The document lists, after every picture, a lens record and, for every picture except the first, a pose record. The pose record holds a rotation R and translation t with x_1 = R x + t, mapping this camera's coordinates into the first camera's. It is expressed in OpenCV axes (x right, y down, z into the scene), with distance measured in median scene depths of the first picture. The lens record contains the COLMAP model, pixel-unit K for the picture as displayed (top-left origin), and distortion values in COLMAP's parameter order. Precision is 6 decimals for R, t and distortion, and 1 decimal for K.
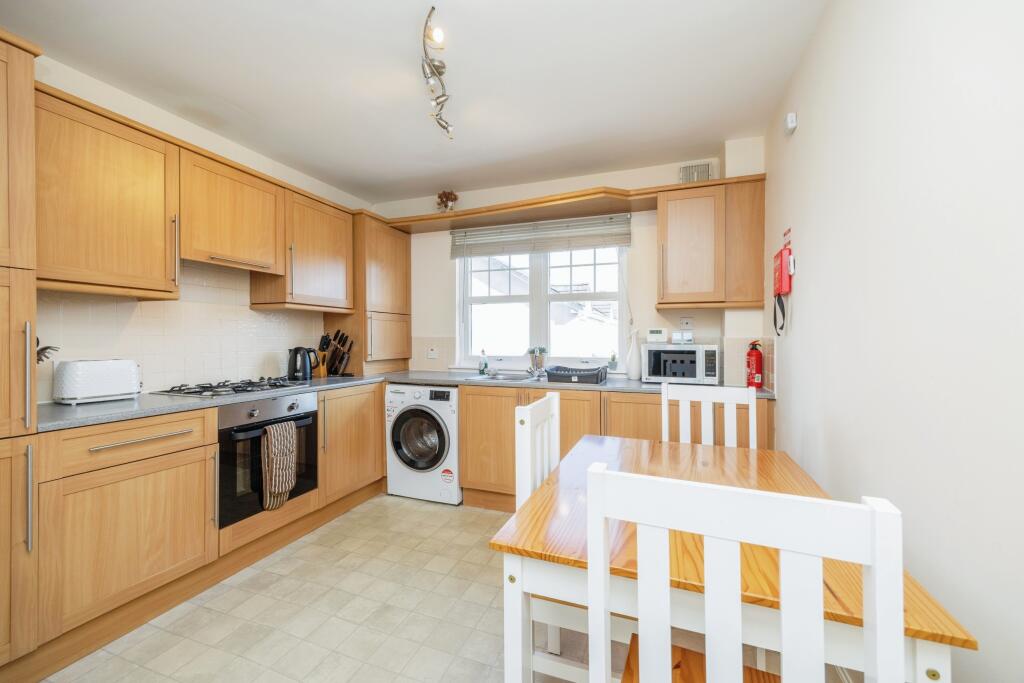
lens RADIAL K [[391.1, 0, 512.0], [0, 391.1, 341.5], [0, 0, 1]] dist [0.000066, -0.000060]
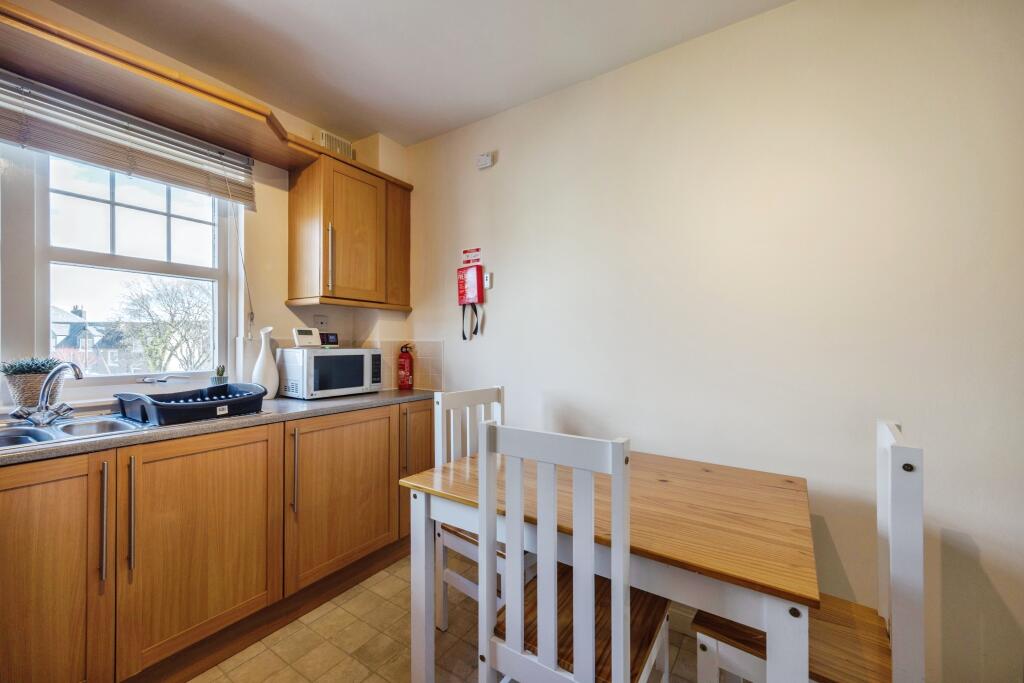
lens RADIAL K [[410.1, 0, 516.1], [0, 410.1, 338.6], [0, 0, 1]] dist [0.000577, 0.000056]
pose [[0.231224, 0.006271, 0.972880, -0.338230], [-0.006308, 0.999968, -0.004946, -0.011124], [-0.972880, -0.004993, 0.231256, 0.439255]]
